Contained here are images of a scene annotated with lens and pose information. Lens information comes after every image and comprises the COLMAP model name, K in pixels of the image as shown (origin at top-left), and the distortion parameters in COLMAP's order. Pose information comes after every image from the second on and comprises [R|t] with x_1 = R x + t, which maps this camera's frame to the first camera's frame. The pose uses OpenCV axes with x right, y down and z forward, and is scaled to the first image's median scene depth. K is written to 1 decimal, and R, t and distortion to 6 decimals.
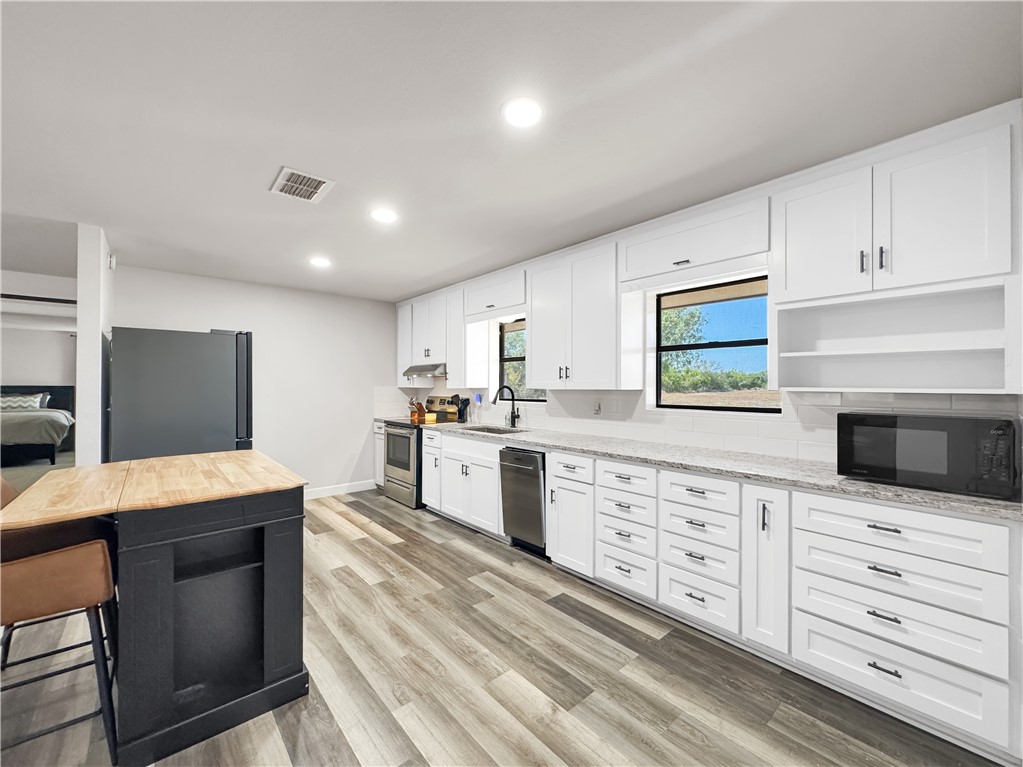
lens RADIAL K [[417.3, 0, 508.0], [0, 417.3, 386.5], [0, 0, 1]] dist [-0.000649, 0.000198]
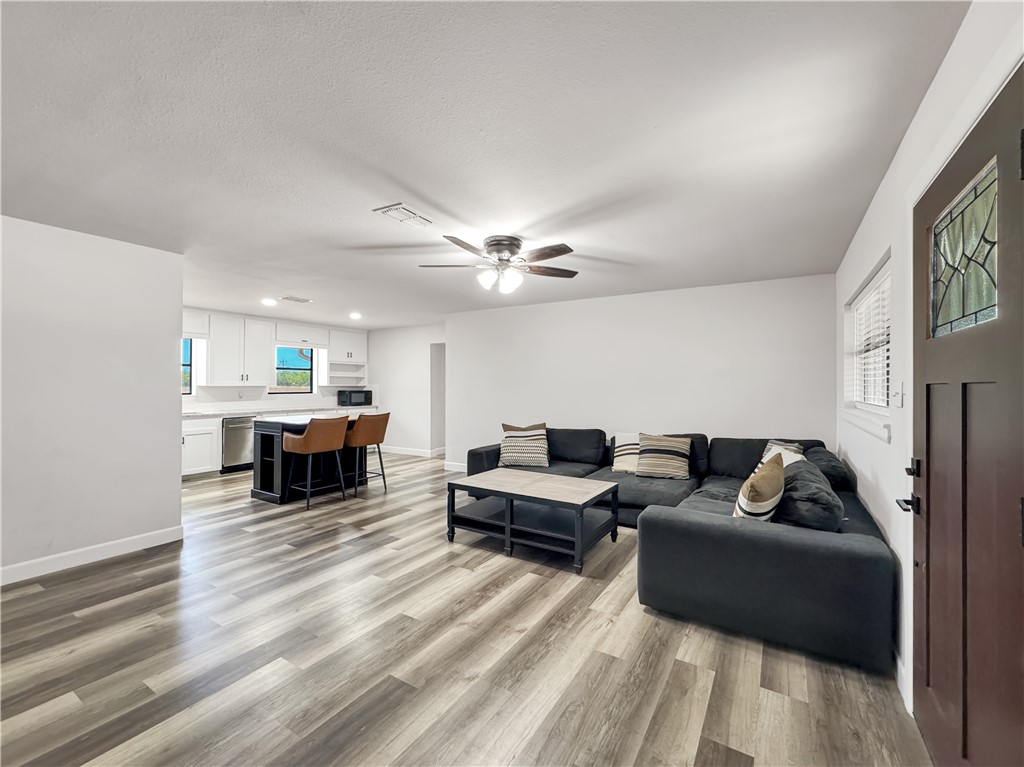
lens RADIAL K [[423.2, 0, 508.4], [0, 423.2, 385.5], [0, 0, 1]] dist [0.001278, -0.000080]
pose [[-0.293990, -0.005567, 0.955792, -2.280823], [-0.002578, 0.999984, 0.005031, -0.009812], [-0.955805, -0.000985, -0.294000, 0.434528]]
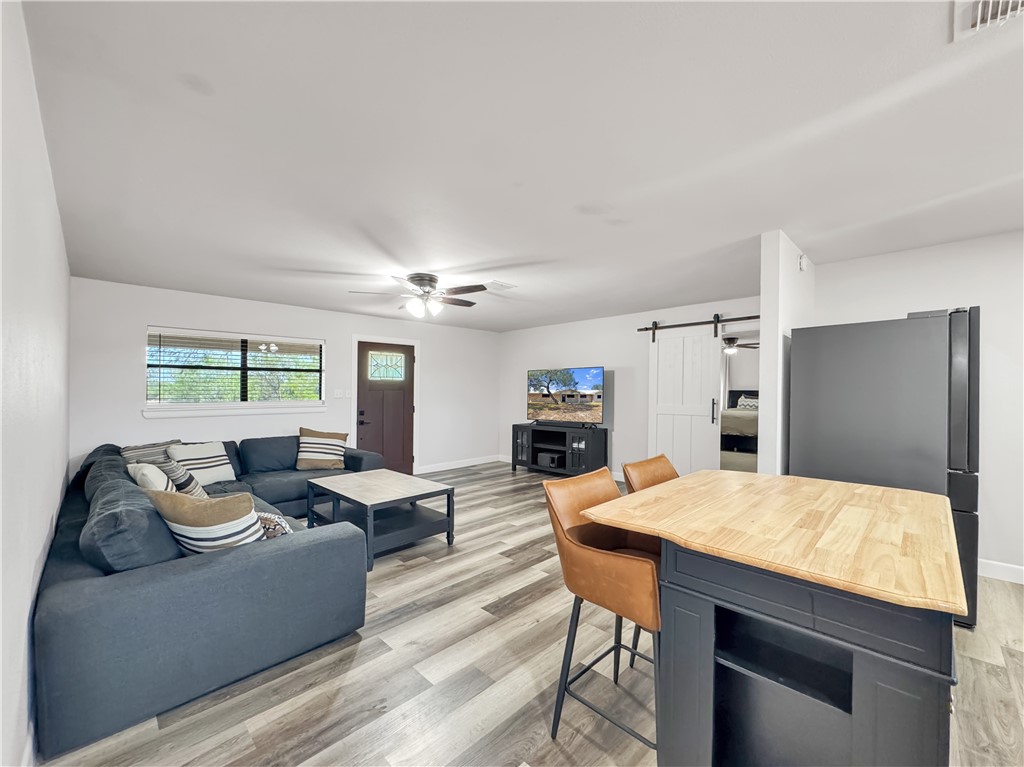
lens RADIAL K [[423.2, 0, 508.4], [0, 423.2, 385.5], [0, 0, 1]] dist [0.001278, -0.000080]
pose [[0.082829, -0.013795, -0.996468, -0.041595], [-0.001752, 0.999901, -0.013988, 0.000969], [0.996562, 0.002904, 0.082796, 0.311335]]
